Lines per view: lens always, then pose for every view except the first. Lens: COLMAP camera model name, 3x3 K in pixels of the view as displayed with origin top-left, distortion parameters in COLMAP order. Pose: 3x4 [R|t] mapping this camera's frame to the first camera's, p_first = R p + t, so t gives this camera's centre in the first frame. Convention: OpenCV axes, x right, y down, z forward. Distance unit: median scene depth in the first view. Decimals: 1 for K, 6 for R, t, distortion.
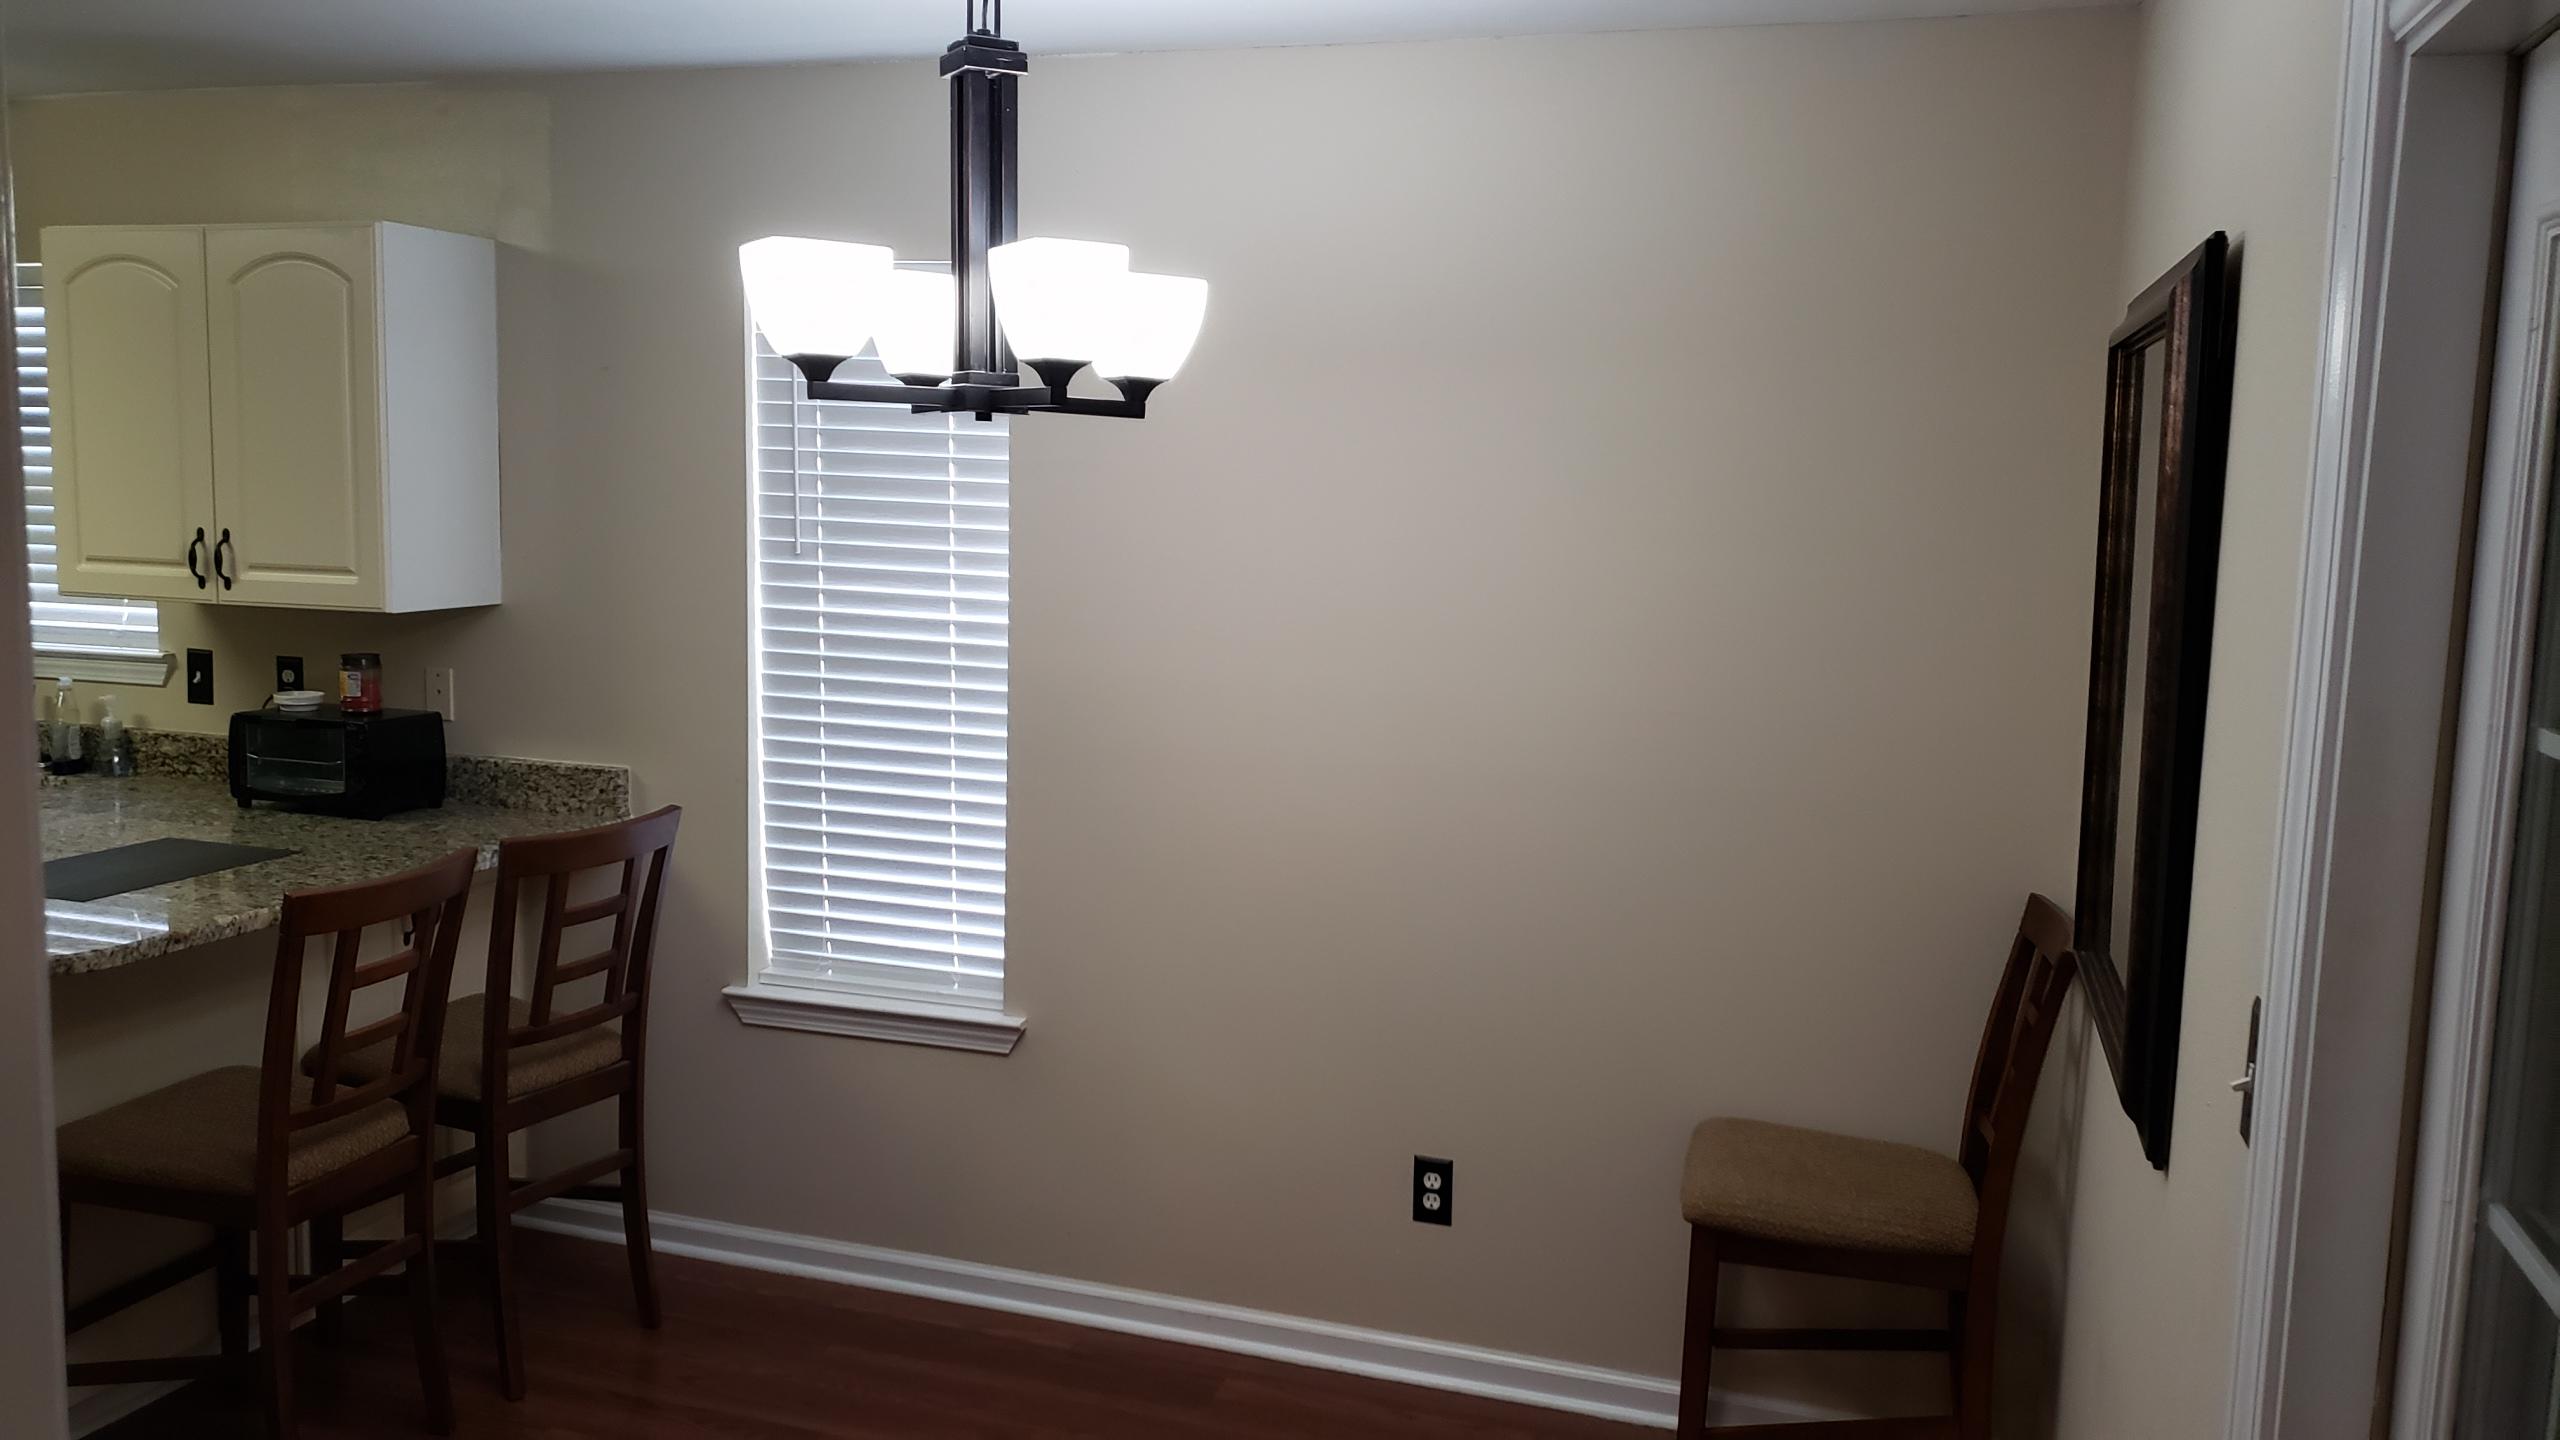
lens RADIAL K [[2002.6, 0, 1219.4], [0, 2002.6, 709.5], [0, 0, 1]] dist [-0.005373, -0.008828]
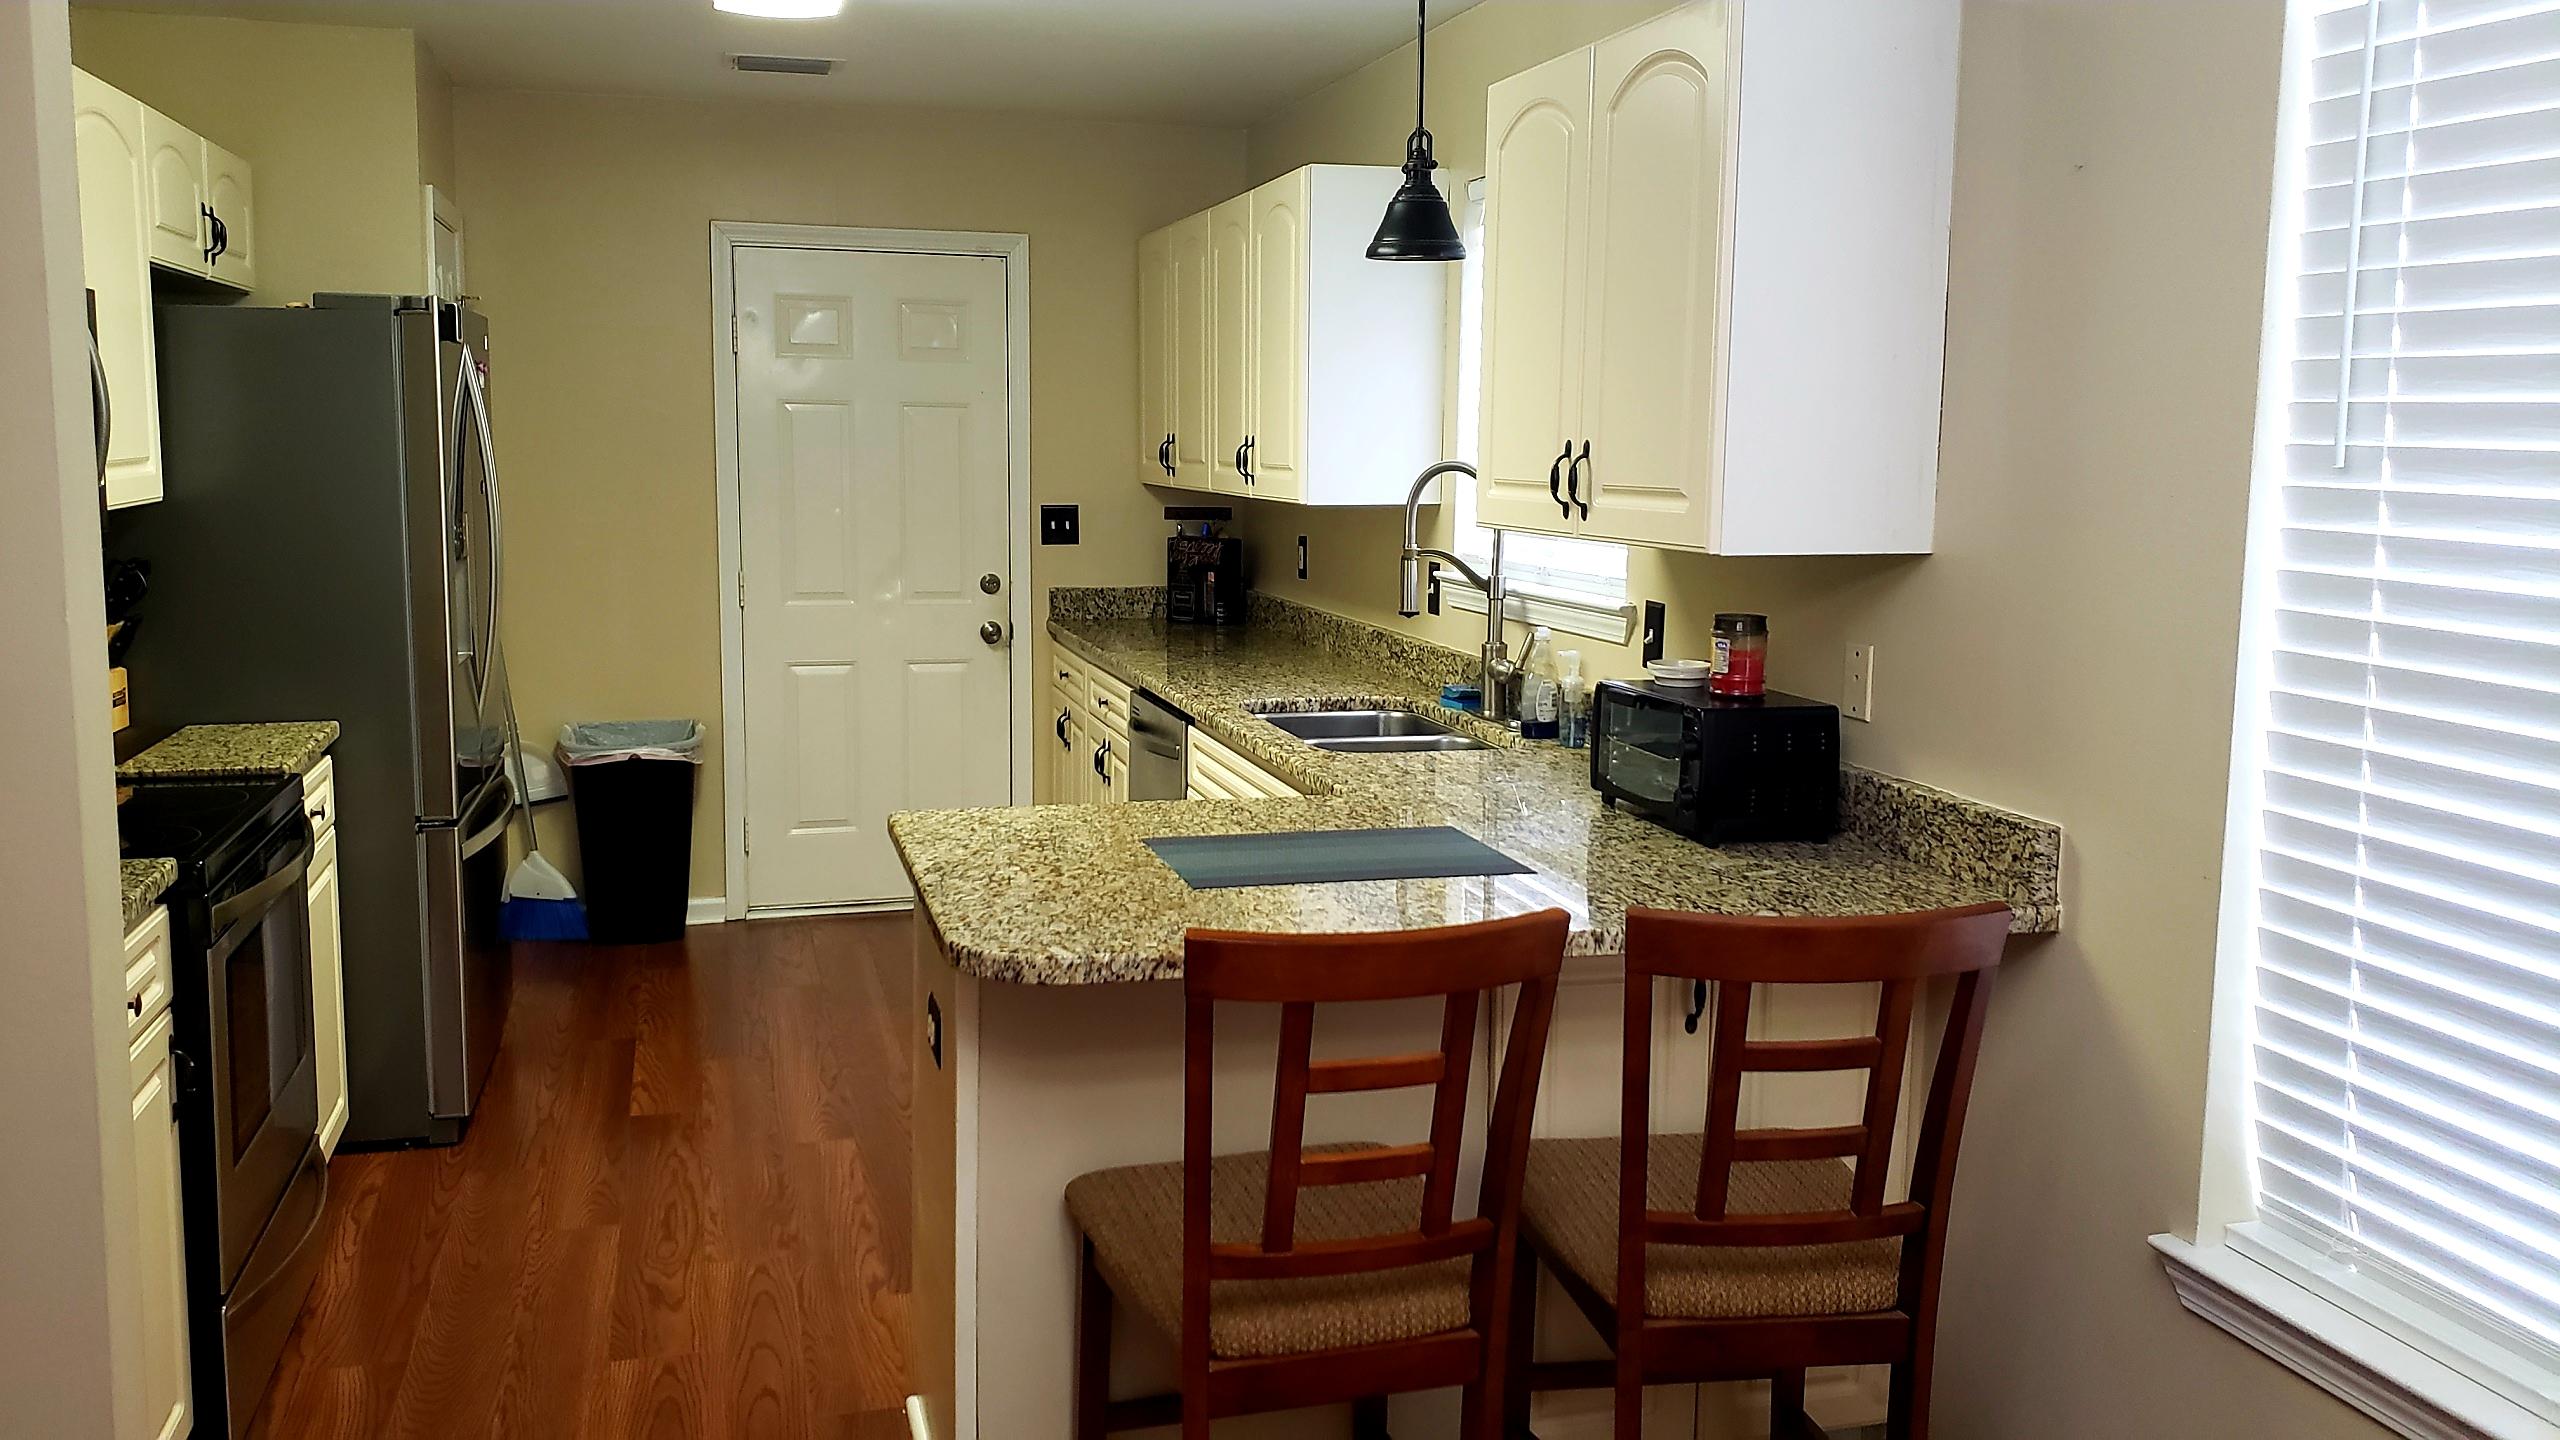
lens RADIAL K [[1980.9, 0, 1183.1], [0, 1980.9, 691.9], [0, 0, 1]] dist [0.082811, -0.138431]
pose [[0.532061, 0.088728, -0.842044, 0.070230], [-0.091681, 0.994684, 0.046882, -0.015558], [0.841728, 0.052256, 0.537367, 0.450760]]
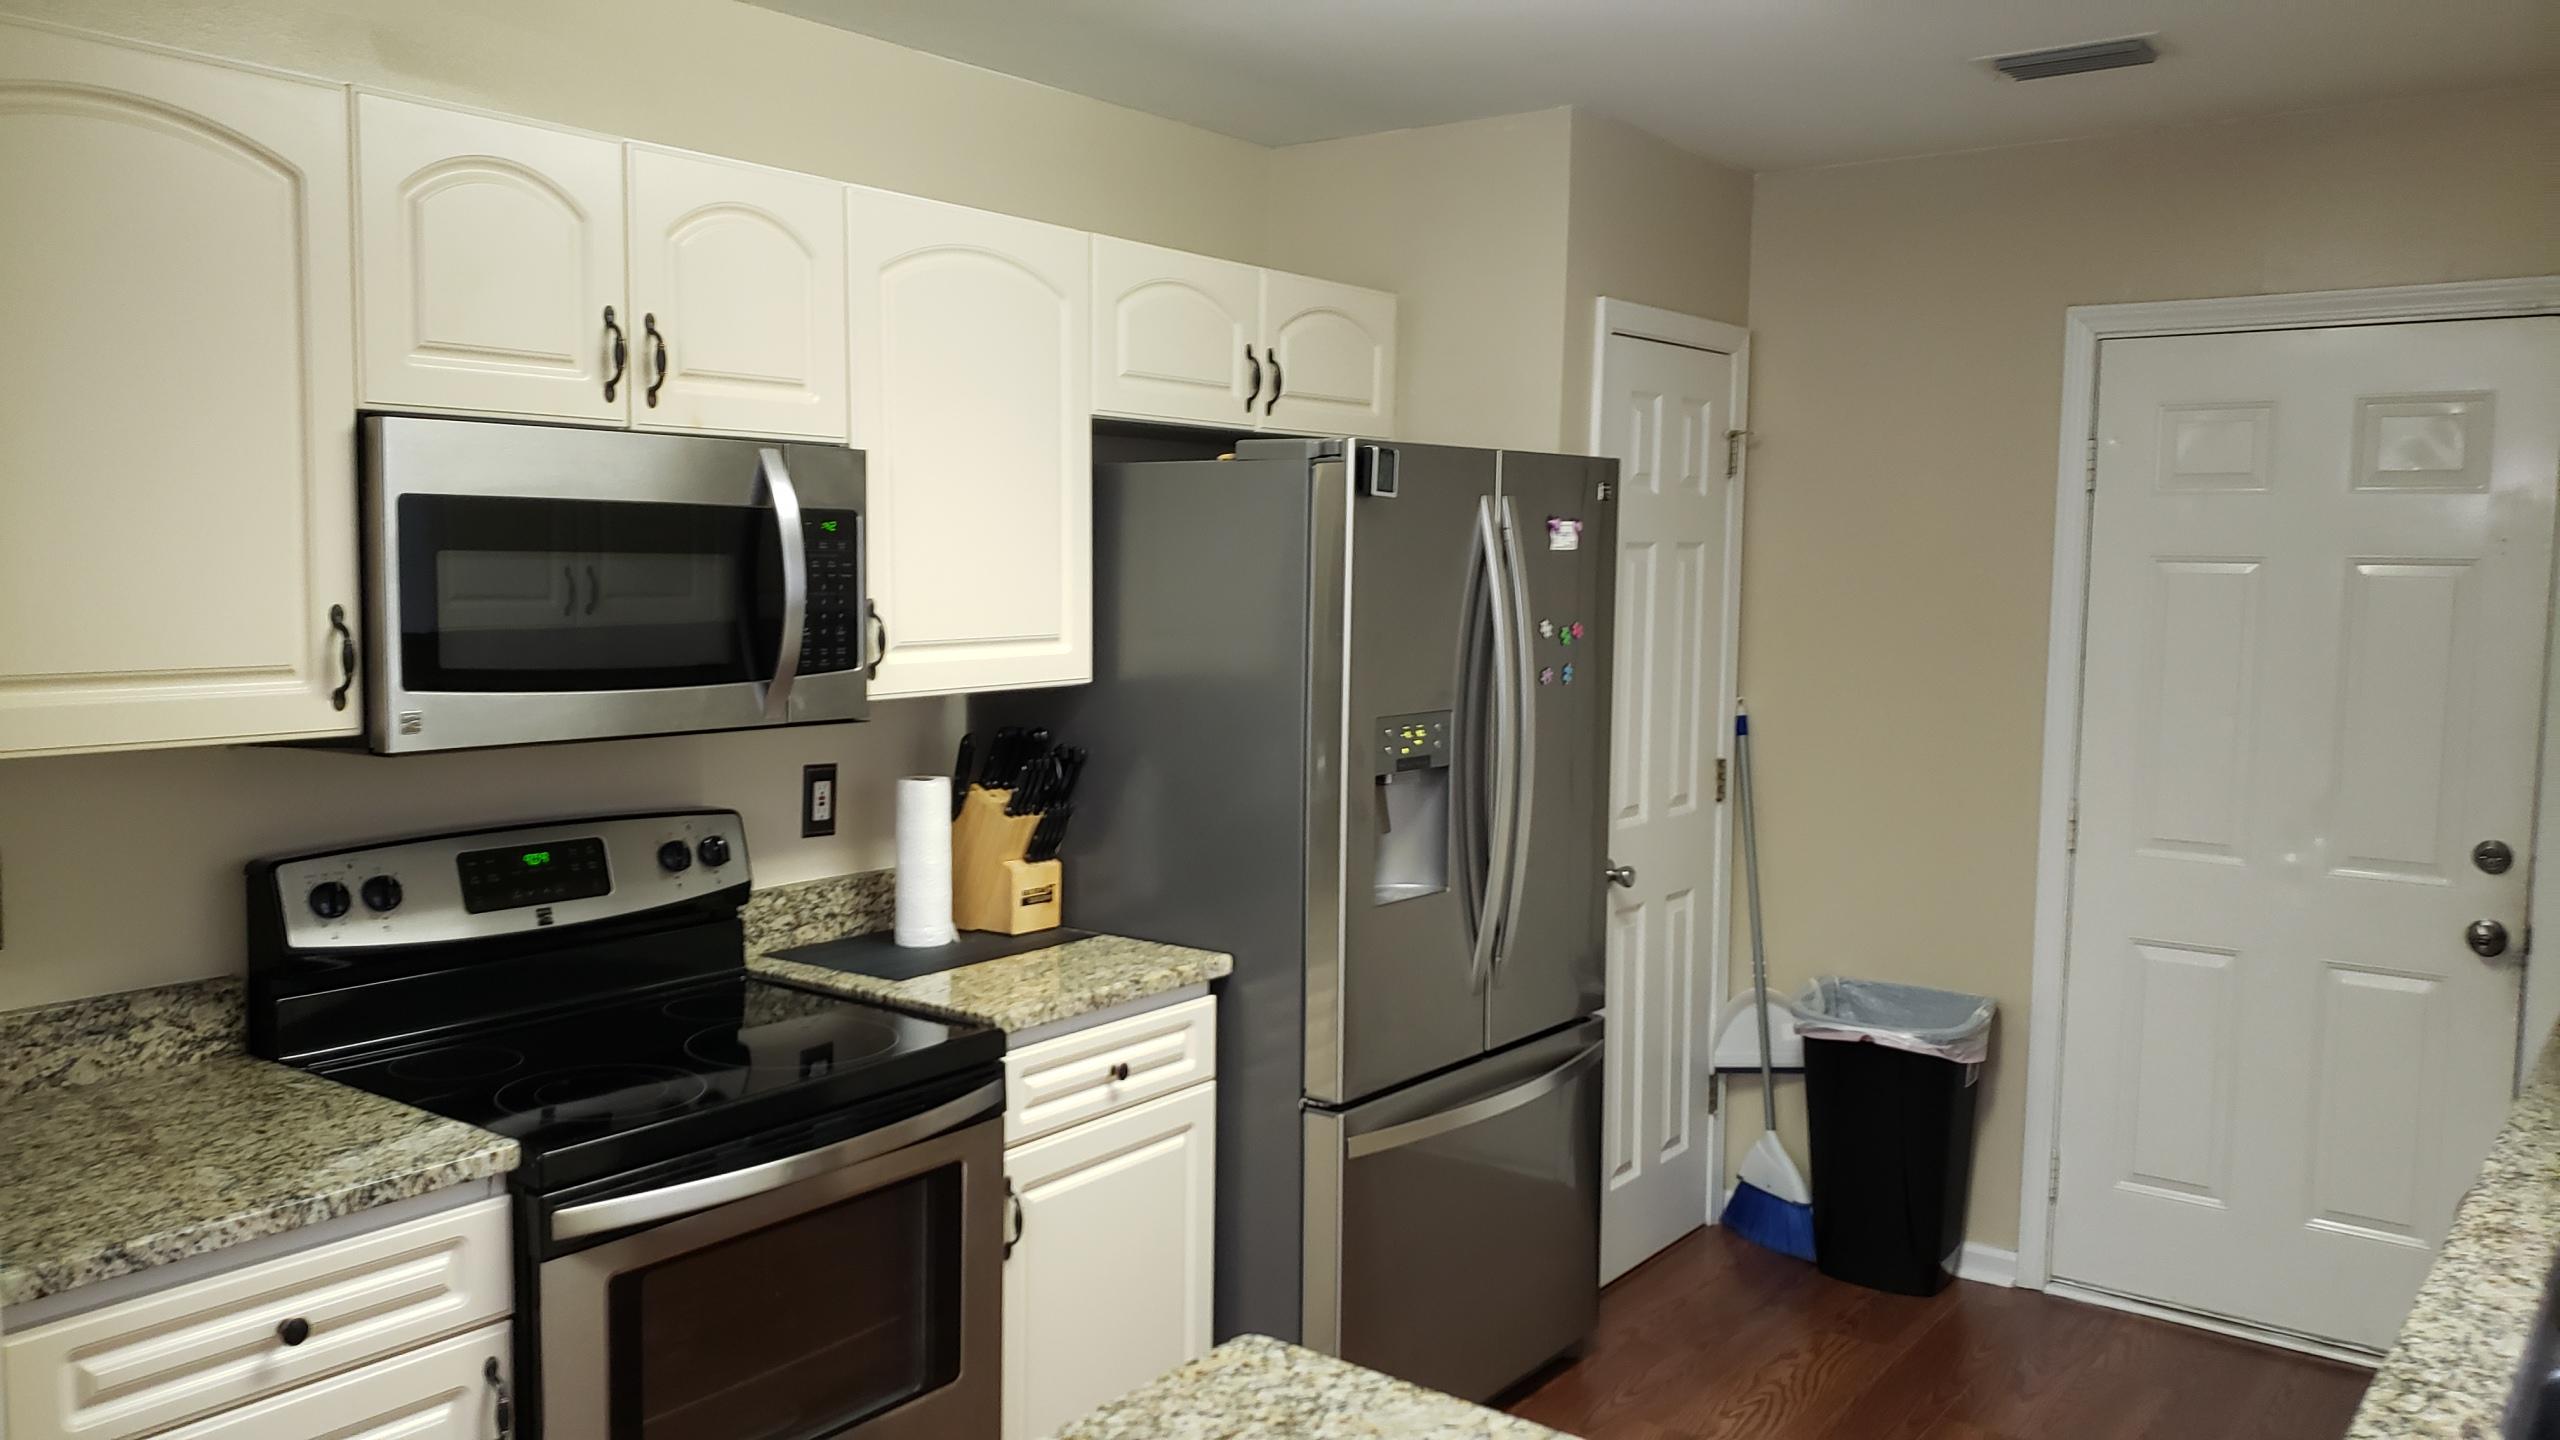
lens RADIAL K [[1980.9, 0, 1183.1], [0, 1980.9, 691.9], [0, 0, 1]] dist [0.082811, -0.138431]
pose [[-0.342604, 0.038474, -0.938692, -0.233203], [-0.127502, 0.988013, 0.087031, -0.089794], [0.930788, 0.149502, -0.333591, 0.870694]]
